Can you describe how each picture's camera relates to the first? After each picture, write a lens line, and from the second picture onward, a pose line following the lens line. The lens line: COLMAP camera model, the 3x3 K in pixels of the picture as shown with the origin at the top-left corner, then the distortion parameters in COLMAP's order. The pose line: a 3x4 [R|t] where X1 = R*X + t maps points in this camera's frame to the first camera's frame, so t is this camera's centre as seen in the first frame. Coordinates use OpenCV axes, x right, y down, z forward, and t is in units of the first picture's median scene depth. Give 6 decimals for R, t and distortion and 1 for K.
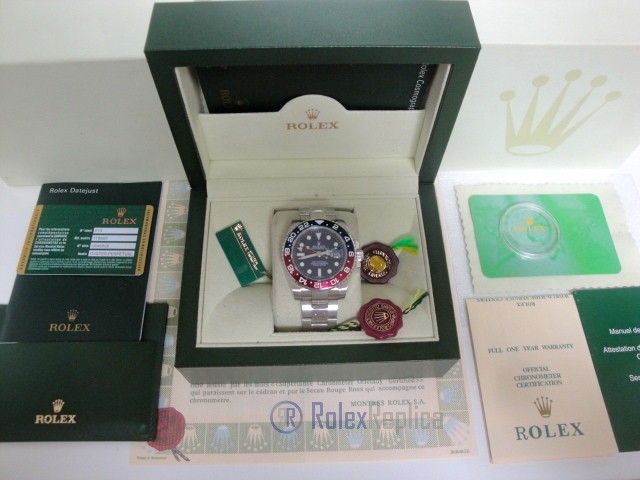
lens RADIAL K [[526.3, 0, 318.0], [0, 526.3, 237.9], [0, 0, 1]] dist [-0.133924, 0.090511]
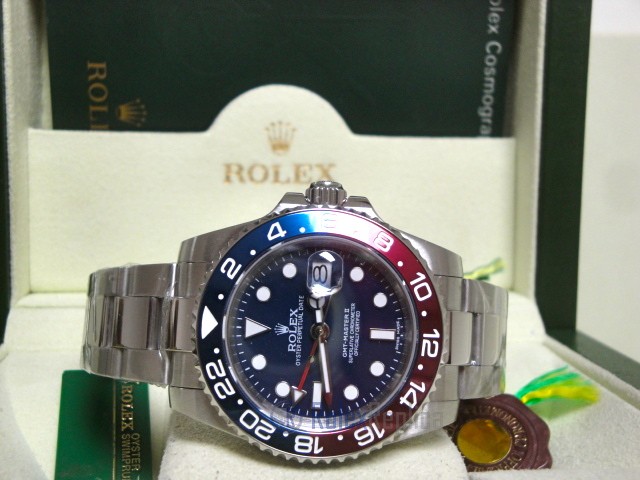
lens RADIAL K [[841.5, 0, 313.5], [0, 841.5, 236.5], [0, 0, 1]] dist [0.071555, 0.000000]
pose [[0.997356, -0.005107, 0.072494, -0.034637], [0.062876, 0.560856, -0.825523, 0.424390], [-0.036443, 0.827898, 0.559694, 0.625090]]
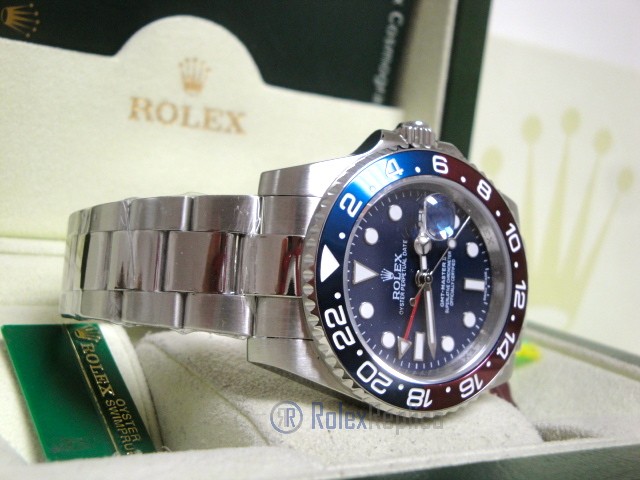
lens RADIAL K [[841.5, 0, 316.6], [0, 841.5, 235.8], [0, 0, 1]] dist [0.071555, 0.000000]
pose [[0.859043, 0.051668, 0.509290, -0.256712], [0.385525, 0.589223, -0.710061, 0.350785], [-0.336773, 0.806317, 0.486248, 0.711156]]
